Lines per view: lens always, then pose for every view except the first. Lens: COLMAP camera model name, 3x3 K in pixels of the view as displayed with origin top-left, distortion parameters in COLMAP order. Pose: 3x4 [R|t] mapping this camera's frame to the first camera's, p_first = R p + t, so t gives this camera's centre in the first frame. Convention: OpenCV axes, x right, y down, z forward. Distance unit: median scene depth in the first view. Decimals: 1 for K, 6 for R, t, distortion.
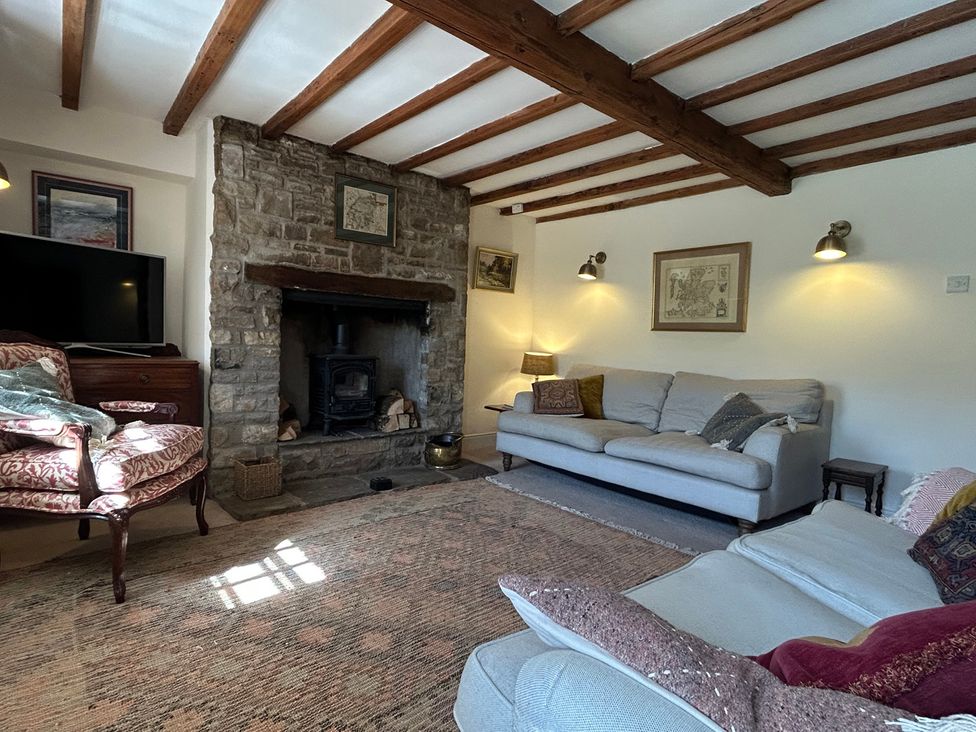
lens RADIAL K [[517.0, 0, 488.0], [0, 517.0, 366.0], [0, 0, 1]] dist [-0.000380, -0.000251]
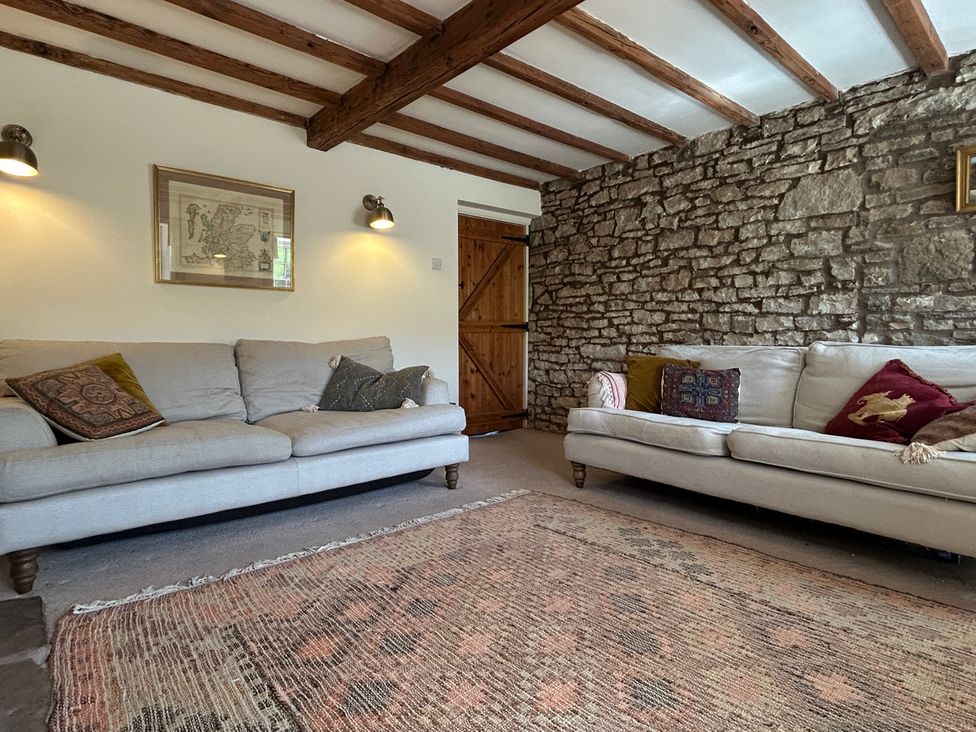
lens RADIAL K [[527.4, 0, 480.3], [0, 527.4, 350.9], [0, 0, 1]] dist [0.001843, 0.000469]
pose [[-0.002630, -0.065271, 0.997864, -0.461021], [0.048460, 0.996687, 0.065321, -0.005817], [-0.998822, 0.048528, 0.000542, 0.732463]]
